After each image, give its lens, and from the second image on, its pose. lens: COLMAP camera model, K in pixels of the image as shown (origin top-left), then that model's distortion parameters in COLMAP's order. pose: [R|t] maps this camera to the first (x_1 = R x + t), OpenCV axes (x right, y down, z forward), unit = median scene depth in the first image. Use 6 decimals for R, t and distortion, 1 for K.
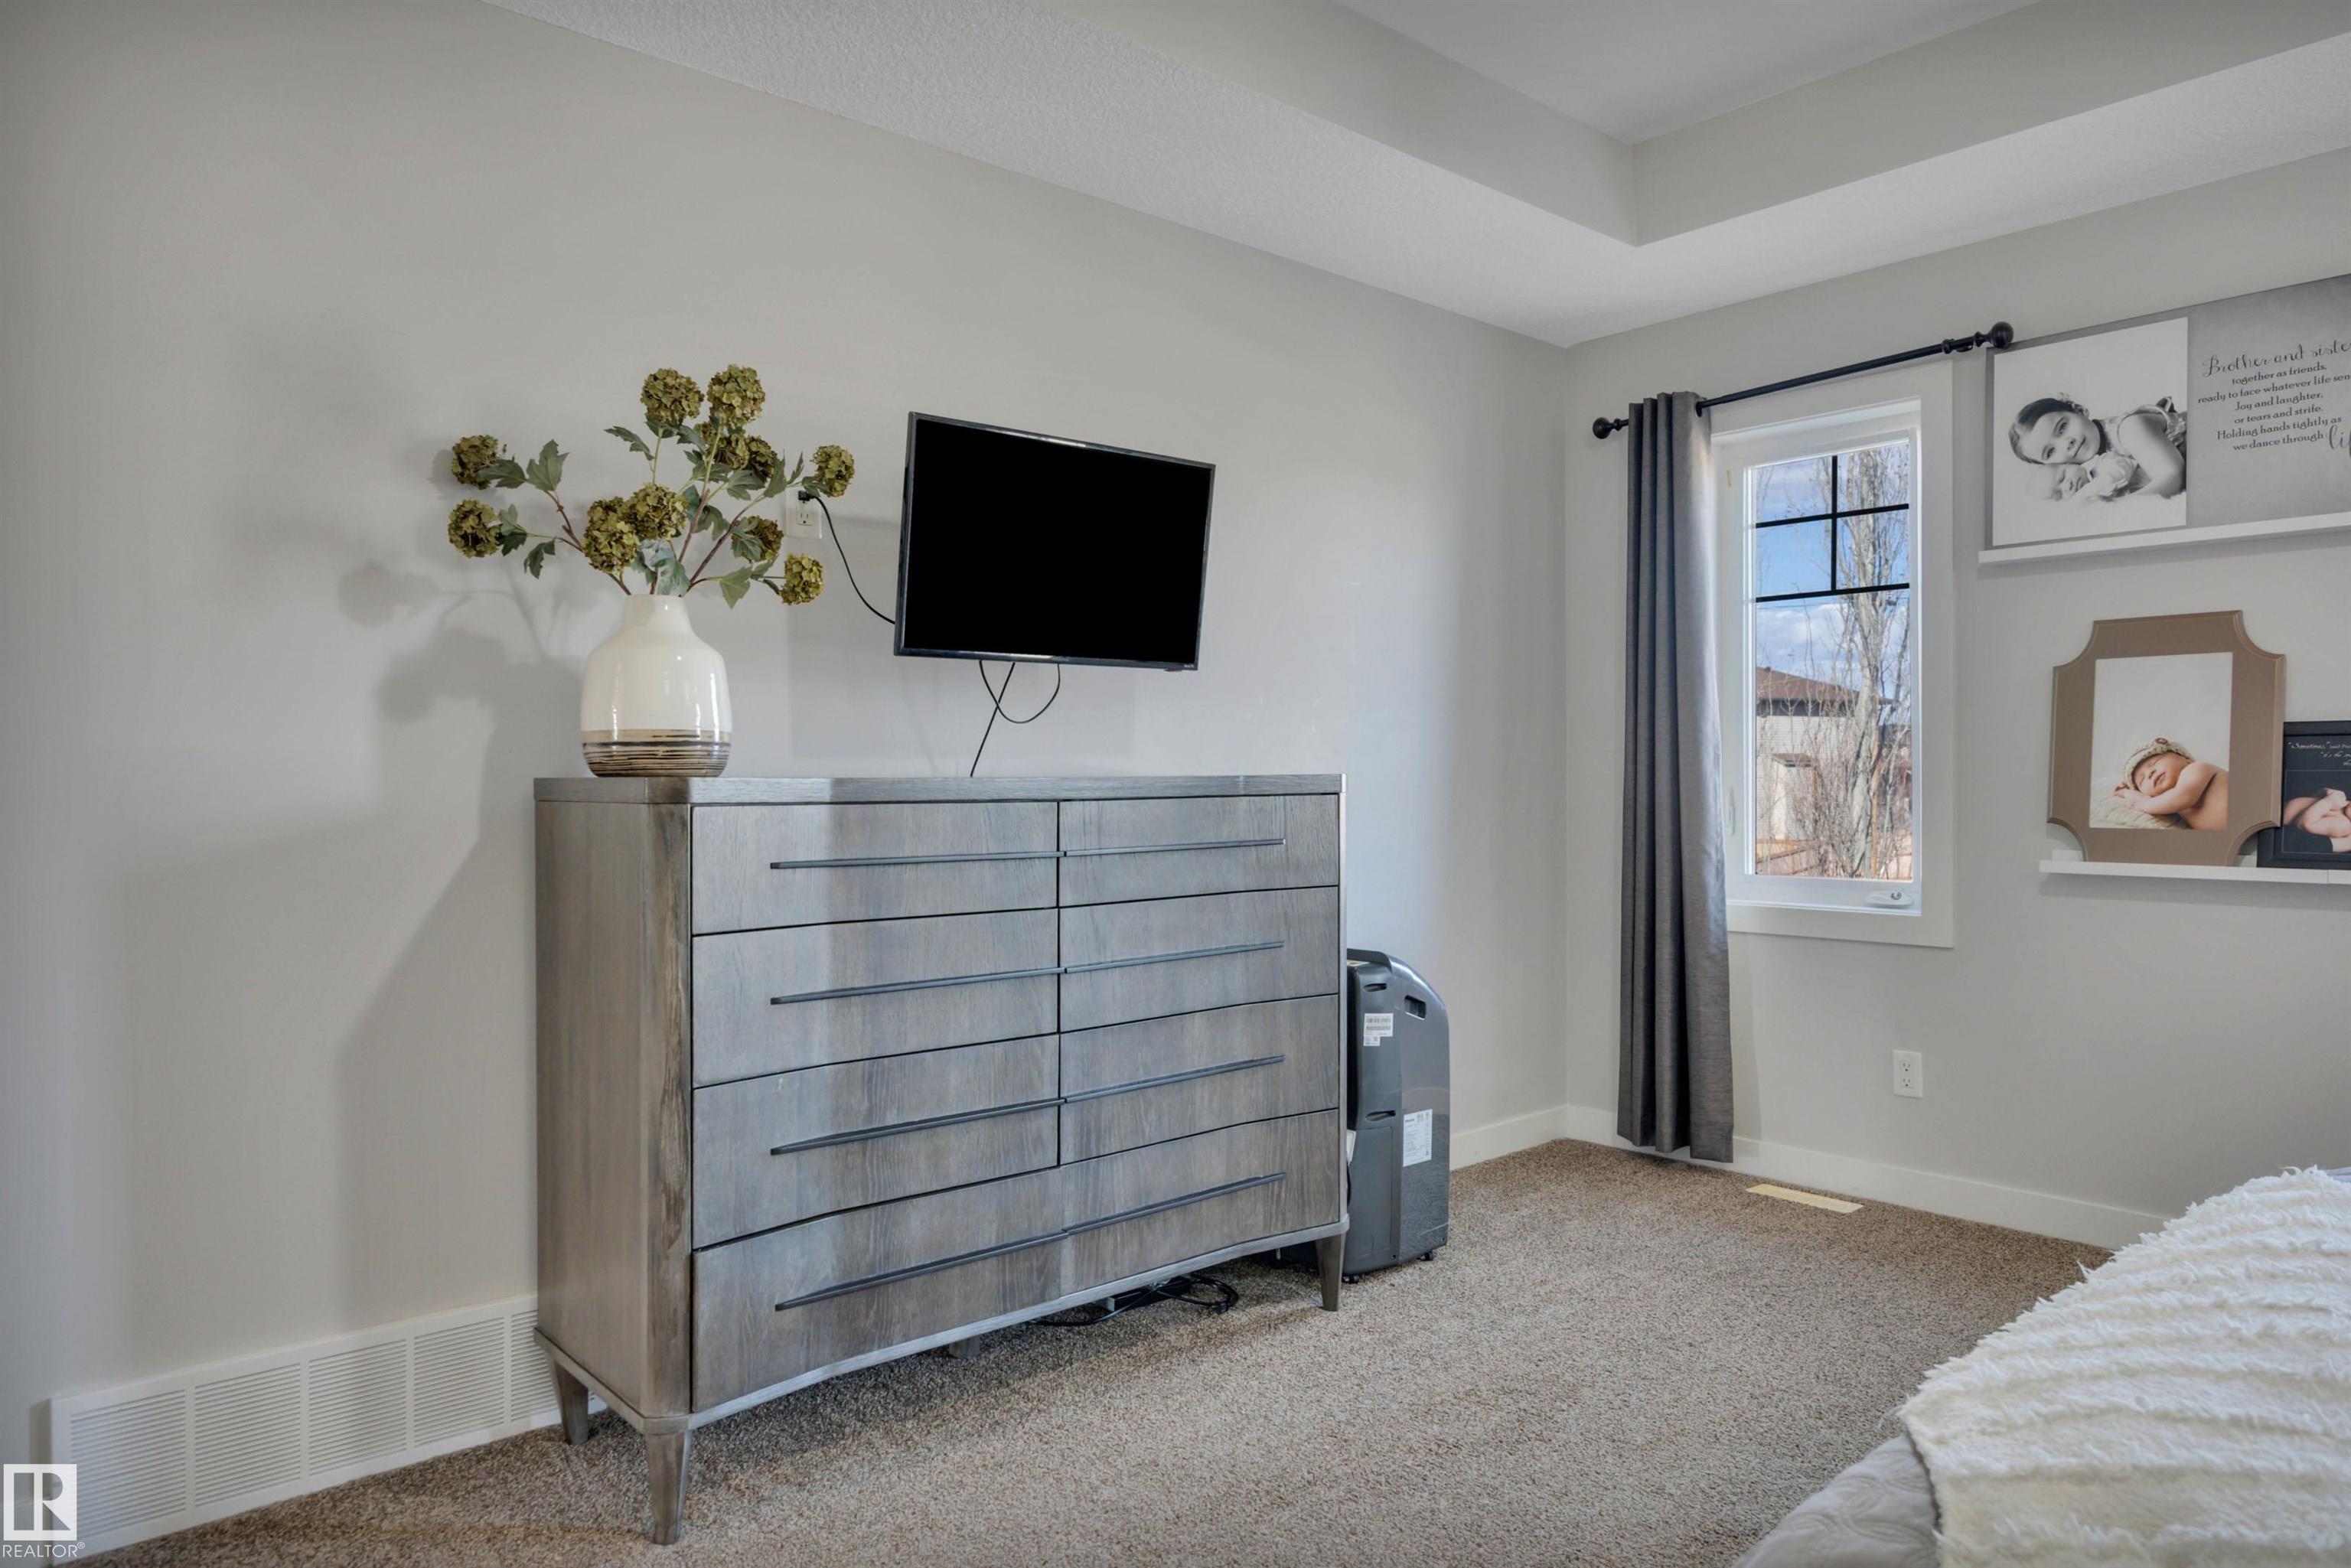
lens RADIAL K [[1503.9, 0, 1171.6], [0, 1503.9, 789.0], [0, 0, 1]] dist [-0.007829, -0.001242]
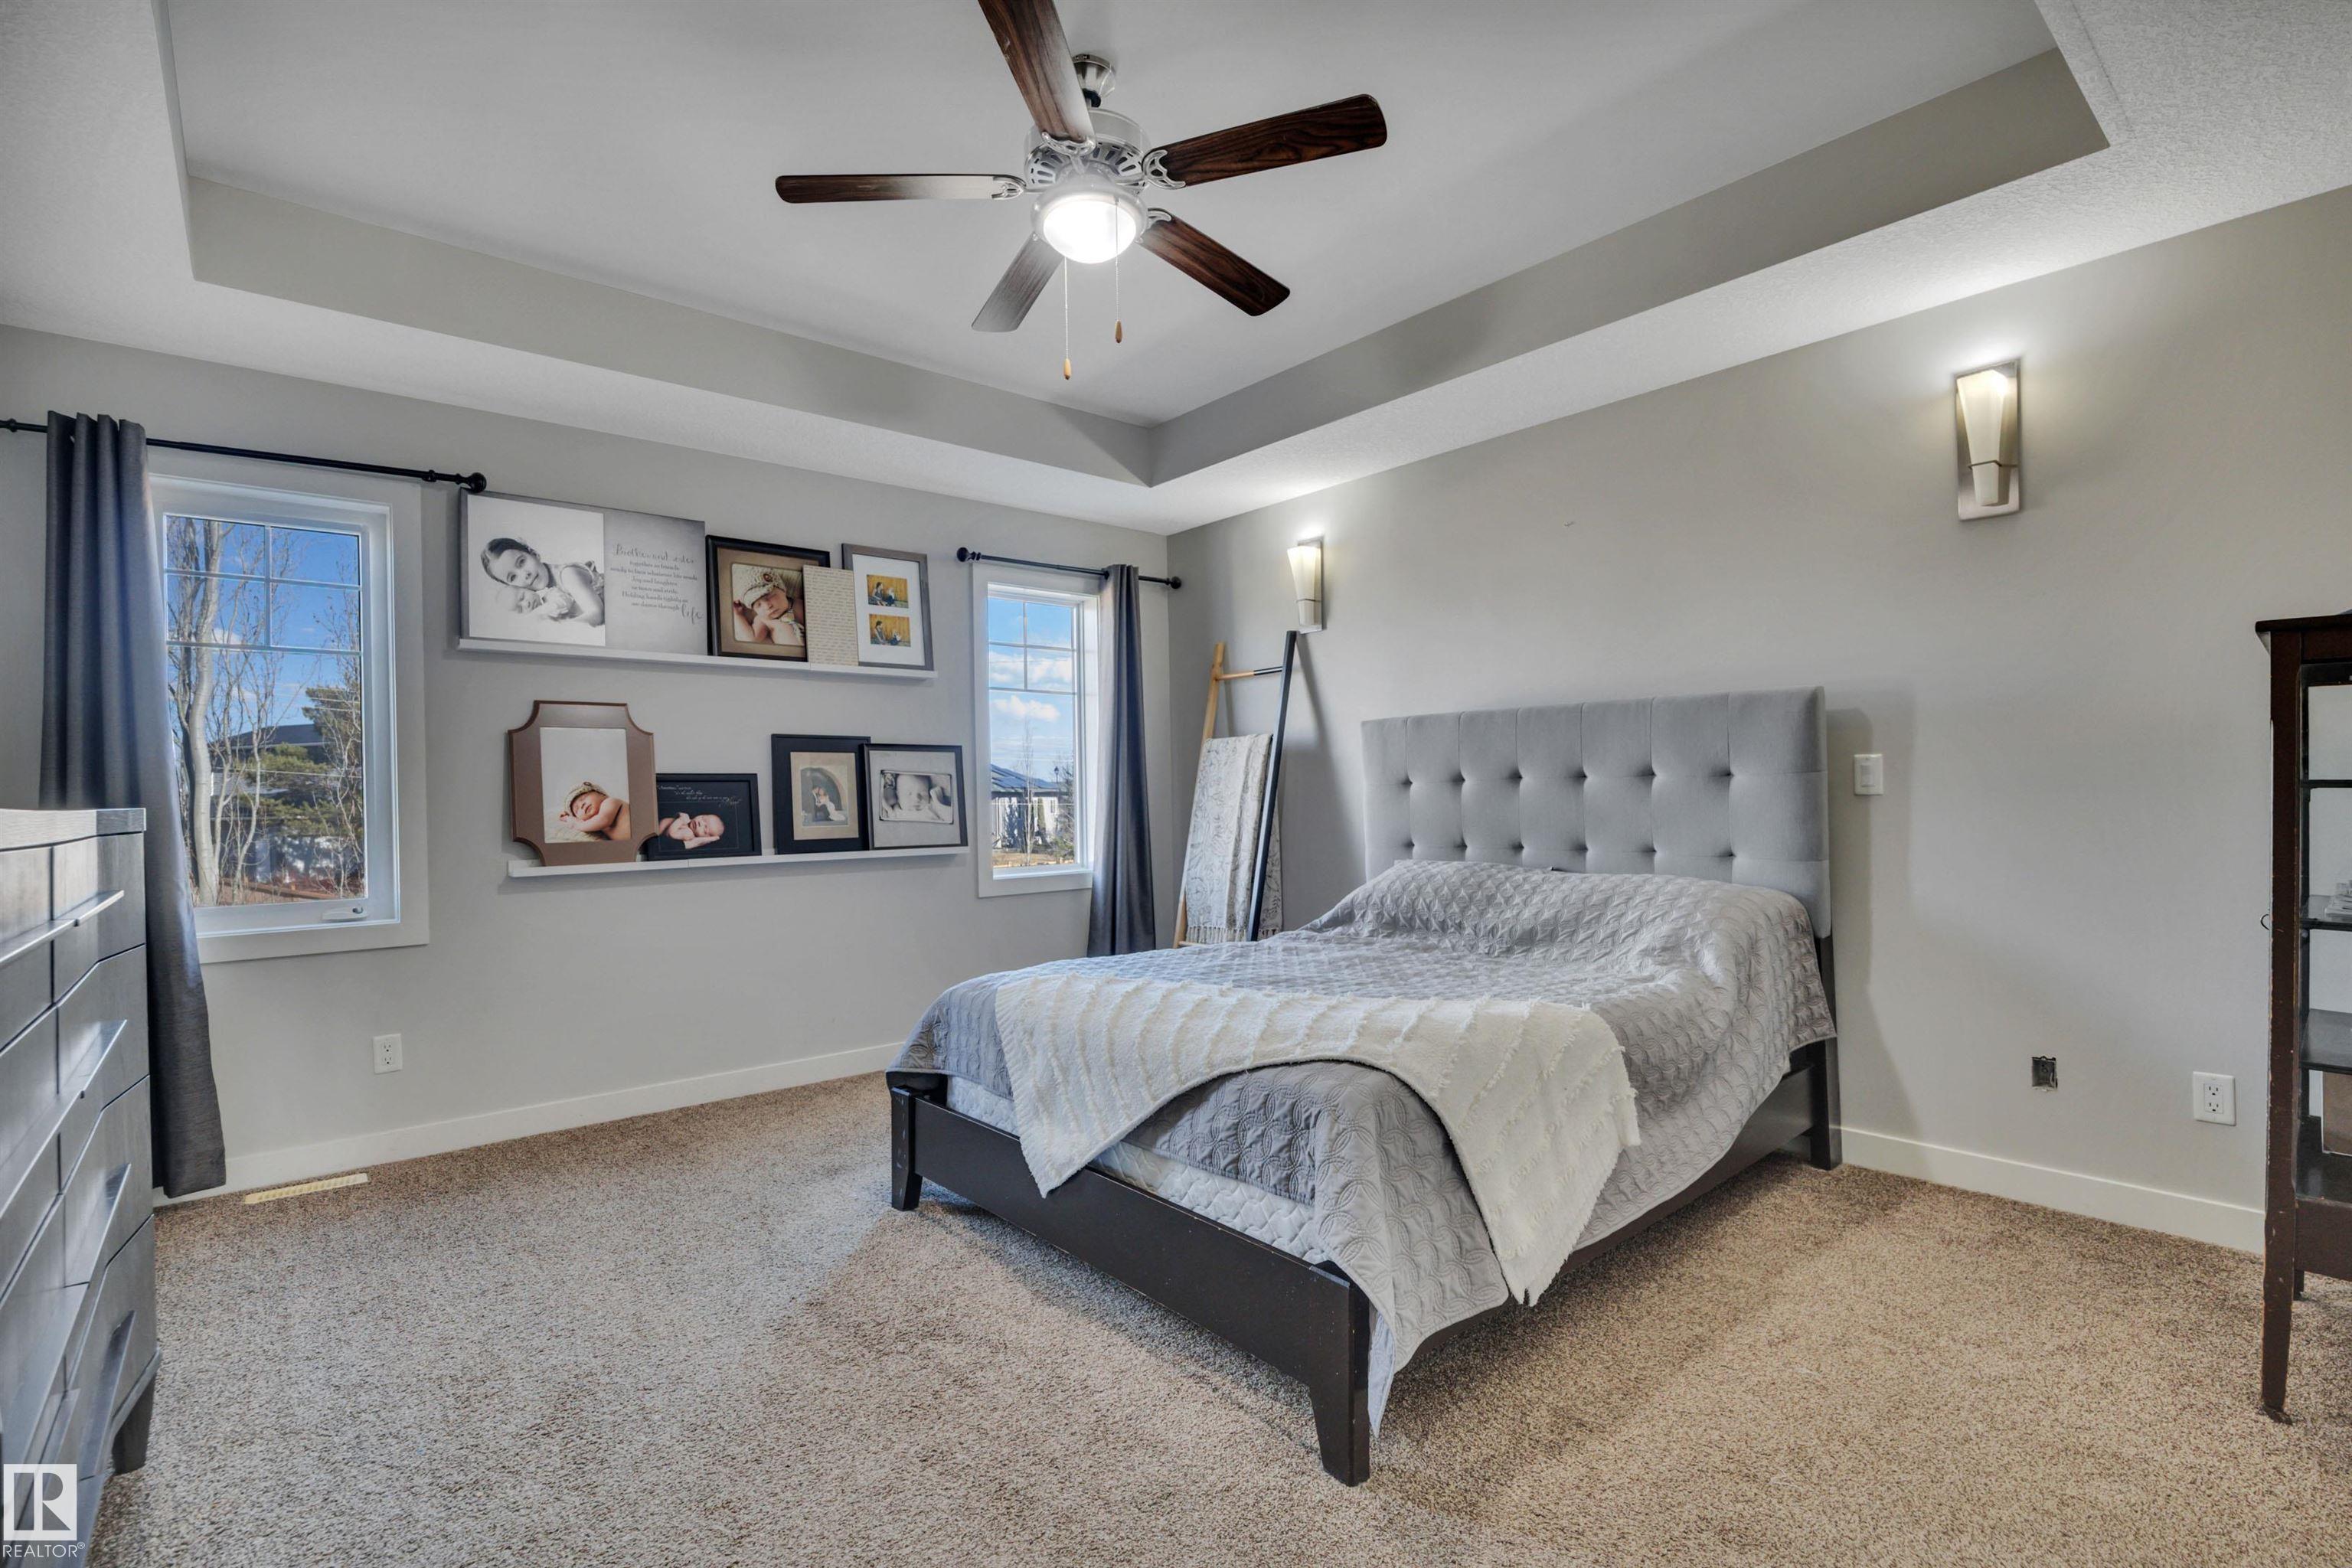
lens RADIAL K [[1082.7, 0, 1174.9], [0, 1082.7, 790.8], [0, 0, 1]] dist [0.001336, -0.000424]
pose [[0.014812, 0.007049, 0.999865, -0.424000], [0.025398, 0.999650, -0.007424, -0.001543], [-0.999568, 0.025504, 0.014628, 0.374407]]
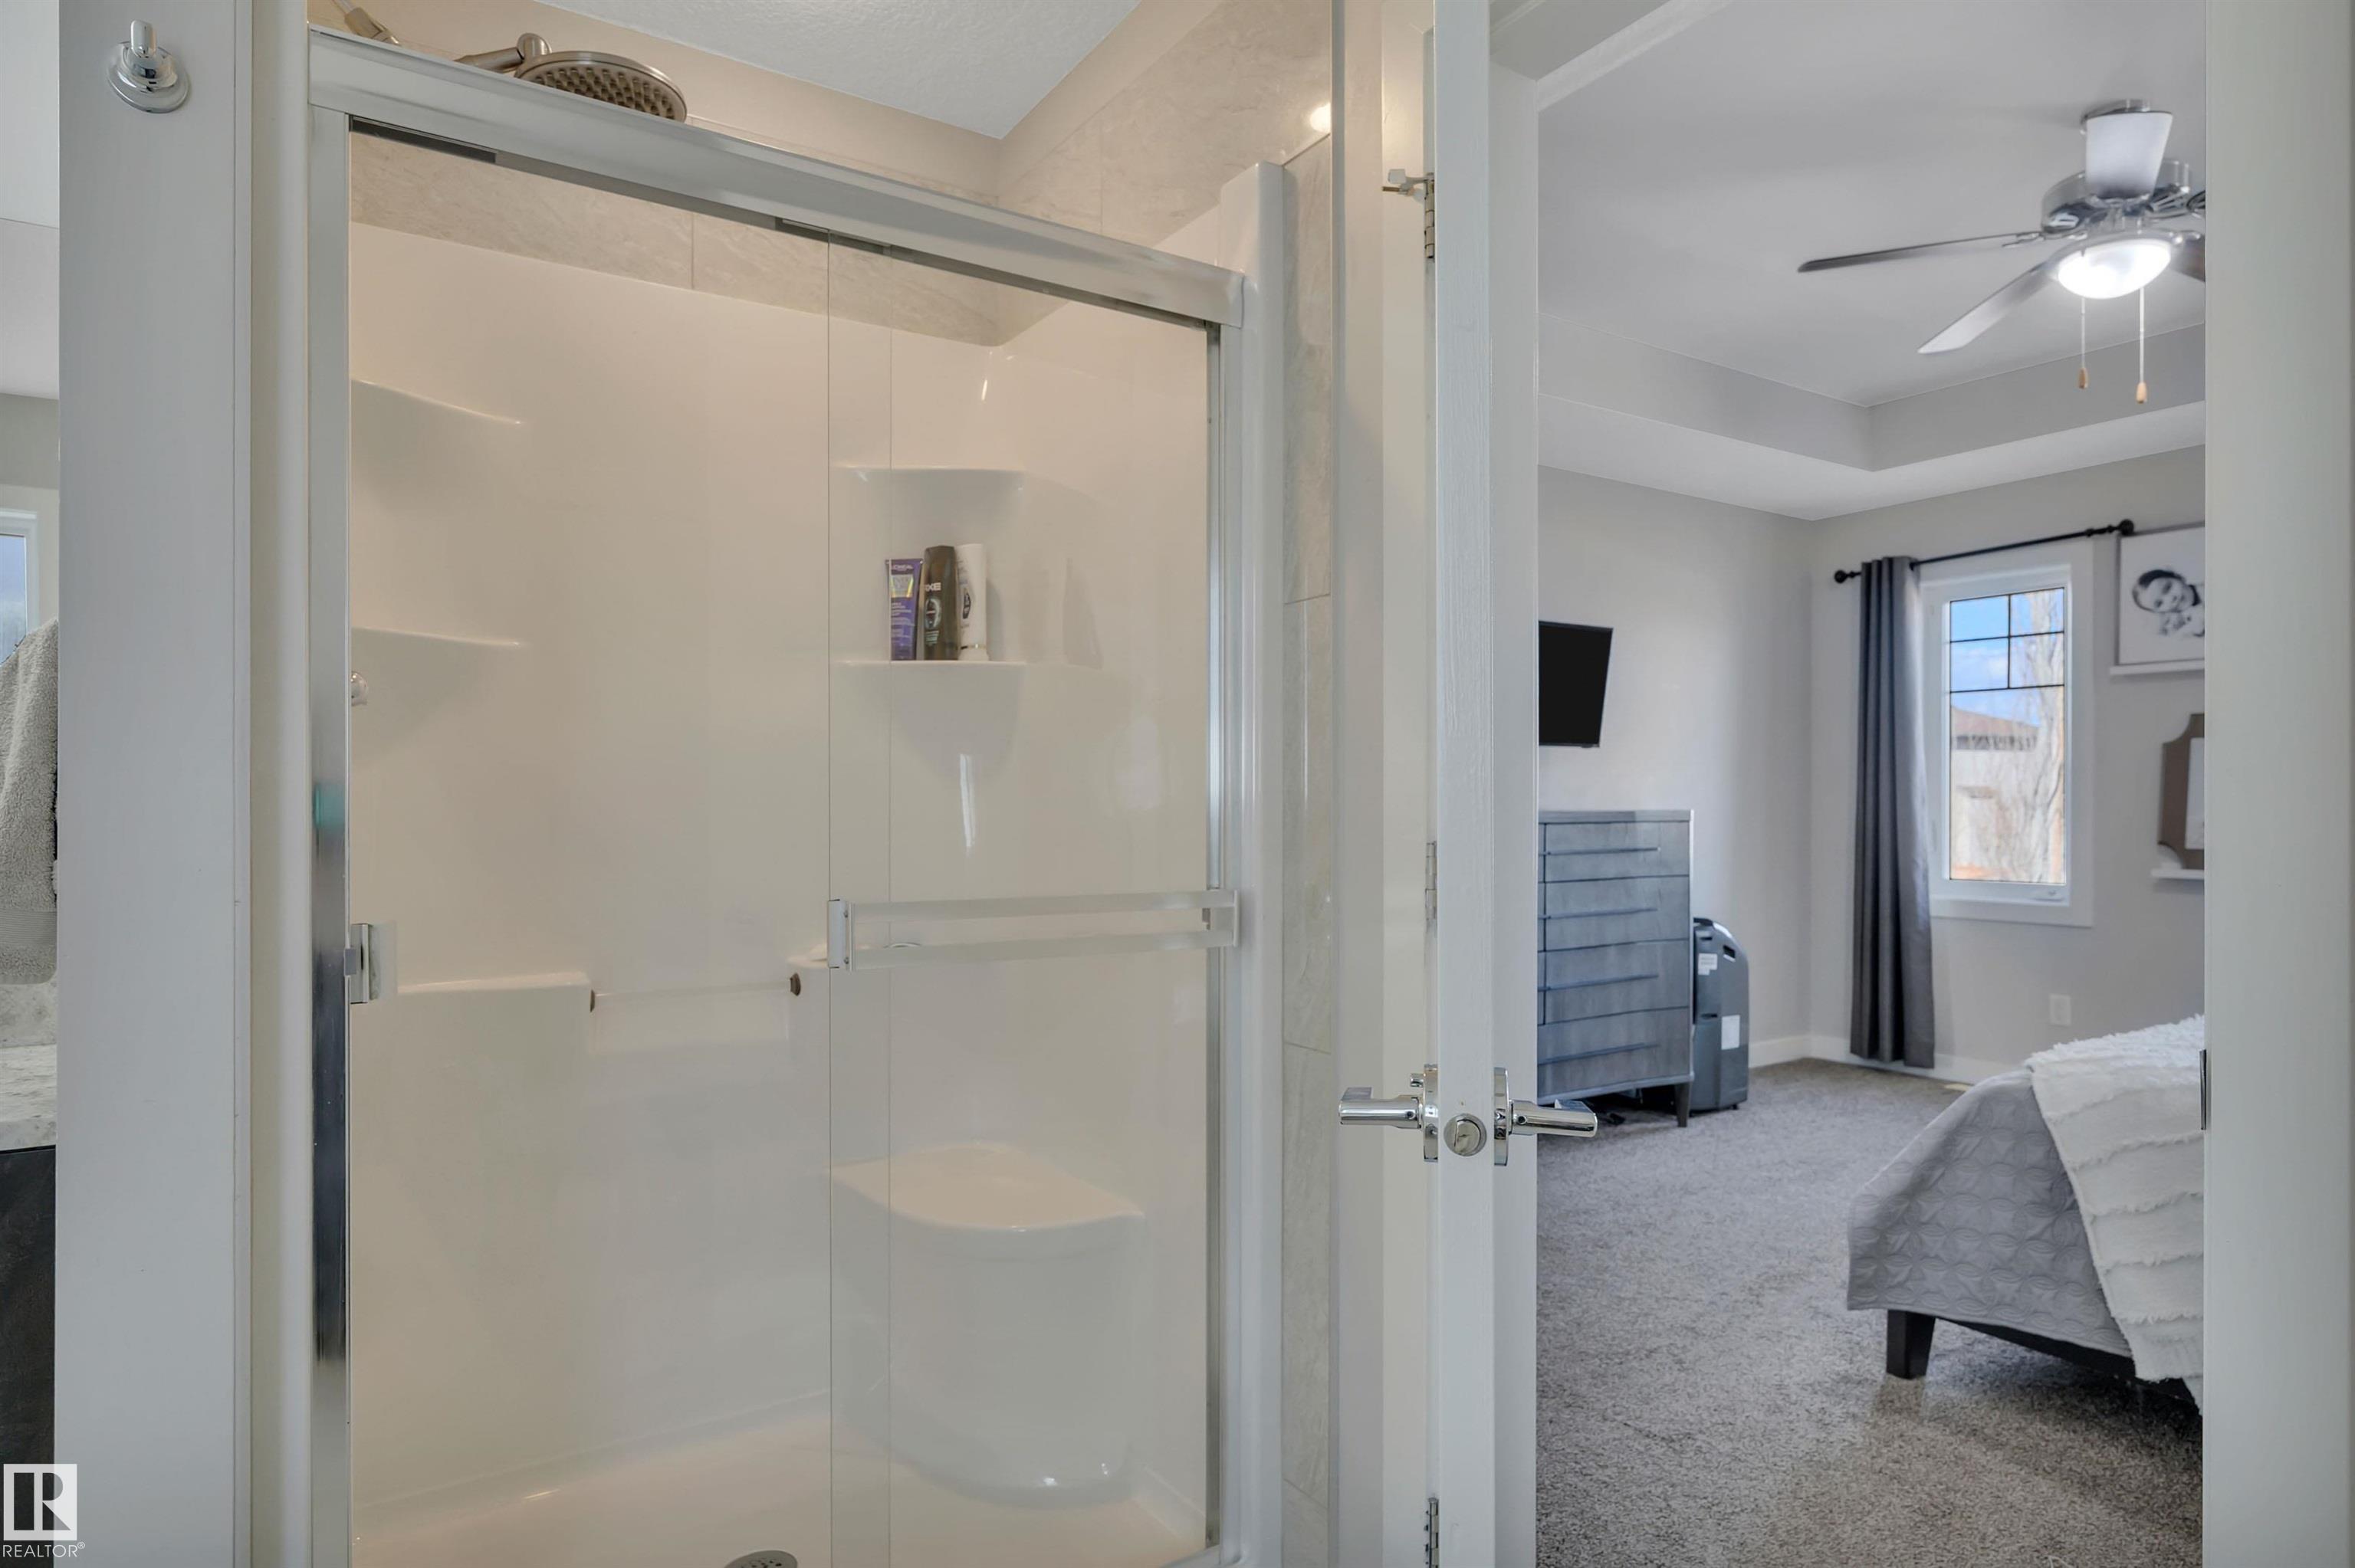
lens RADIAL K [[1362.5, 0, 1181.2], [0, 1362.5, 798.2], [0, 0, 1]] dist [0.003953, 0.002121]
pose [[0.990883, 0.007983, -0.134492, -0.221462], [-0.009357, 0.999910, -0.009591, -0.002490], [0.134403, 0.010762, 0.990868, -0.528966]]
